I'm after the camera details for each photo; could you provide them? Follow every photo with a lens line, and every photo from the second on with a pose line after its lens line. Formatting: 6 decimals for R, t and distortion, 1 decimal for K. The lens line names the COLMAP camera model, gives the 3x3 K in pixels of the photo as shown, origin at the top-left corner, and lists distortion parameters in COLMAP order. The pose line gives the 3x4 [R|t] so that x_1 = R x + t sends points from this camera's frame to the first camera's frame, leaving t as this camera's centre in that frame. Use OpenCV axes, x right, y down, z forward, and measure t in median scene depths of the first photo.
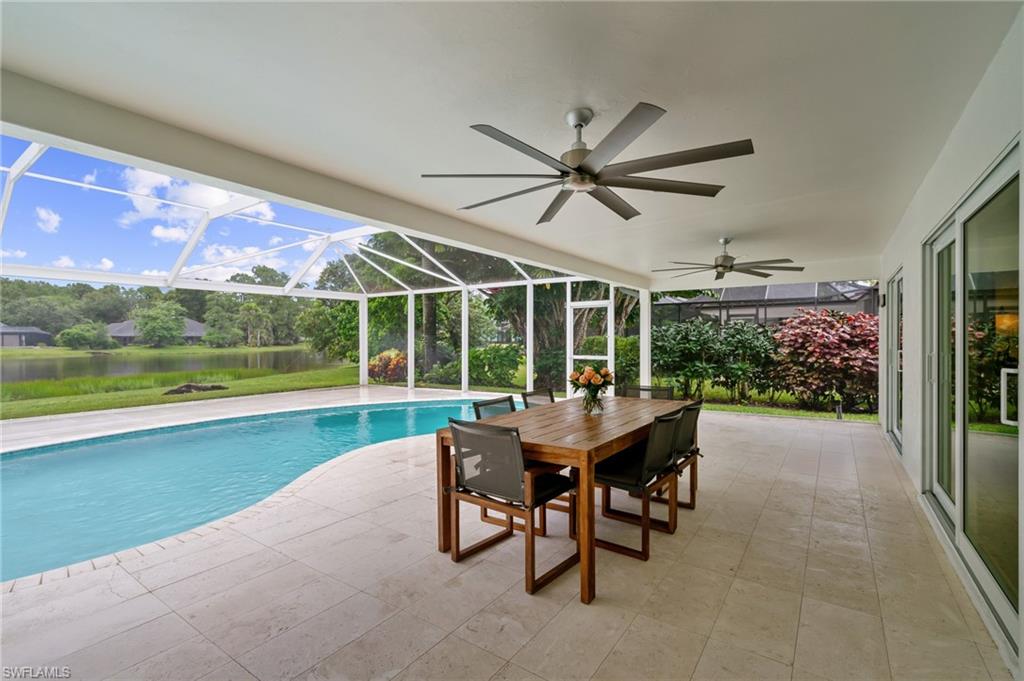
lens RADIAL K [[460.7, 0, 494.7], [0, 460.7, 340.7], [0, 0, 1]] dist [-0.001423, 0.000503]
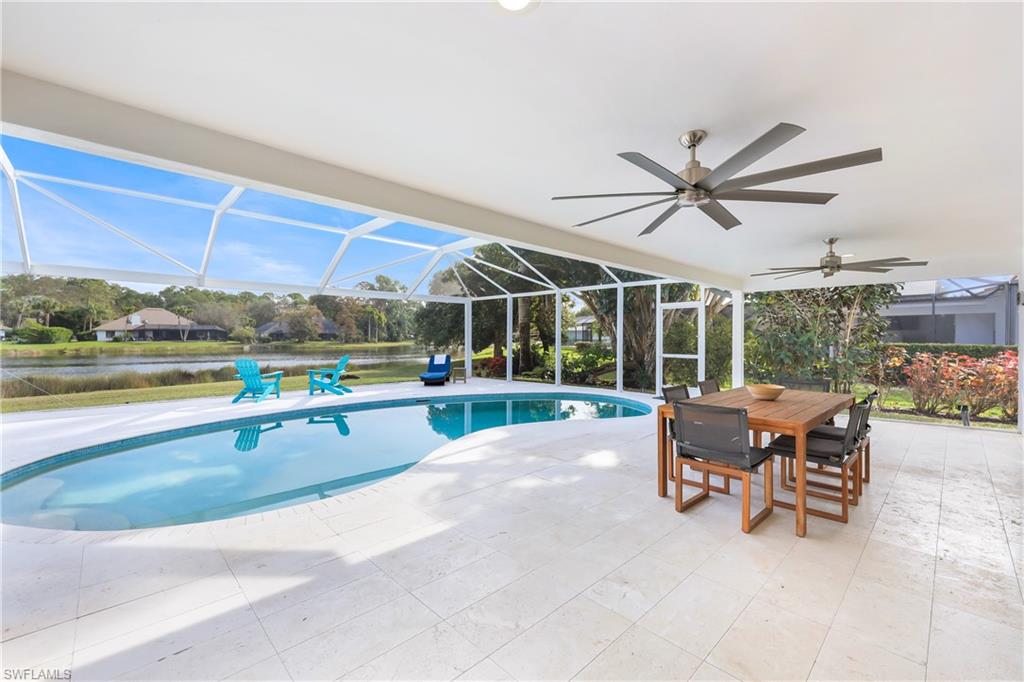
lens RADIAL K [[420.7, 0, 494.7], [0, 420.7, 339.9], [0, 0, 1]] dist [-0.002268, 0.000786]
pose [[0.980904, 0.005987, -0.194401, -0.029375], [-0.005245, 0.999977, 0.004335, -0.003298], [0.194422, -0.003233, 0.980913, -0.024369]]
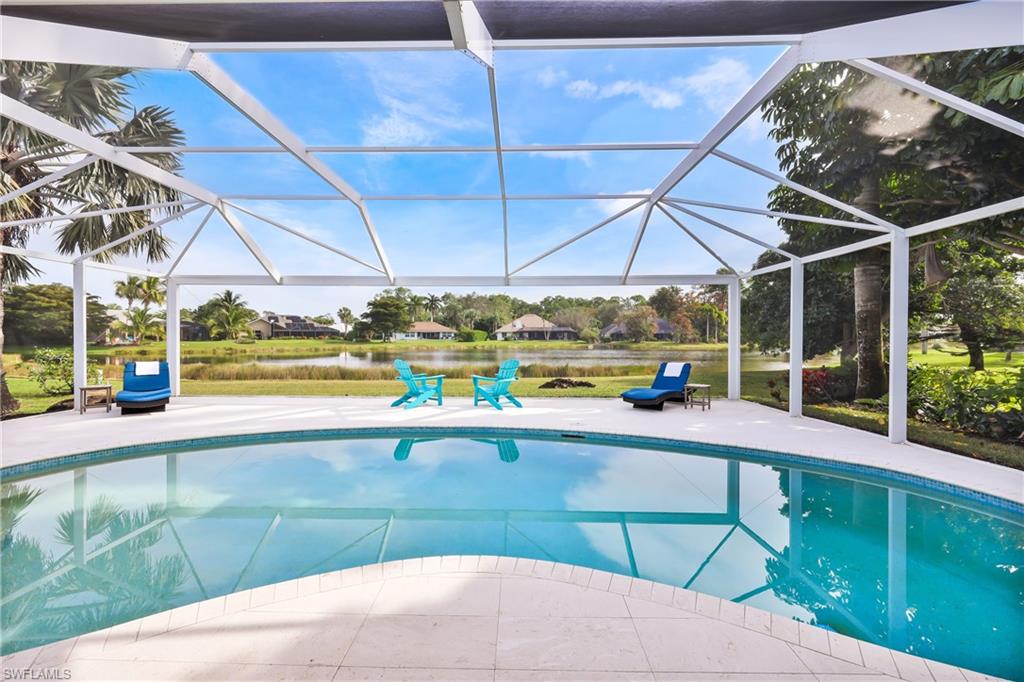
lens RADIAL K [[420.7, 0, 517.8], [0, 420.7, 338.2], [0, 0, 1]] dist [-0.002268, 0.000786]
pose [[0.598609, 0.006571, -0.801014, 0.023492], [-0.005629, 0.999976, 0.003996, -0.002774], [0.801021, 0.002116, 0.598632, 0.256179]]
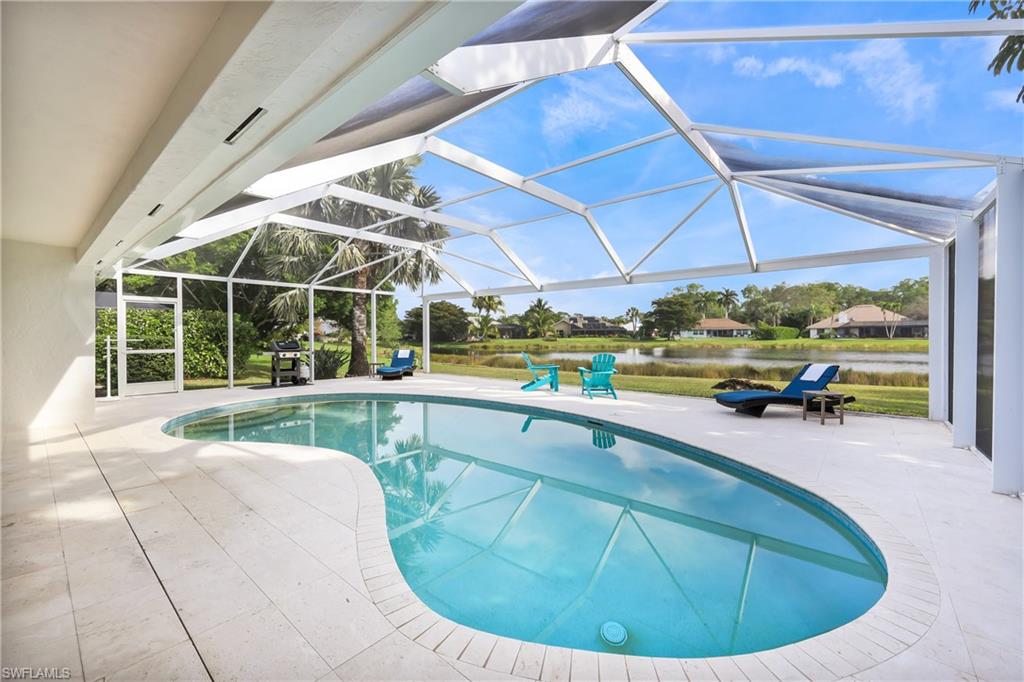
lens RADIAL K [[420.7, 0, 511.2], [0, 420.7, 338.7], [0, 0, 1]] dist [-0.002268, 0.000786]
pose [[-0.048722, 0.010724, -0.998755, 0.156645], [0.001339, 0.999942, 0.010672, 0.001037], [0.998812, -0.000817, -0.048733, 0.455550]]
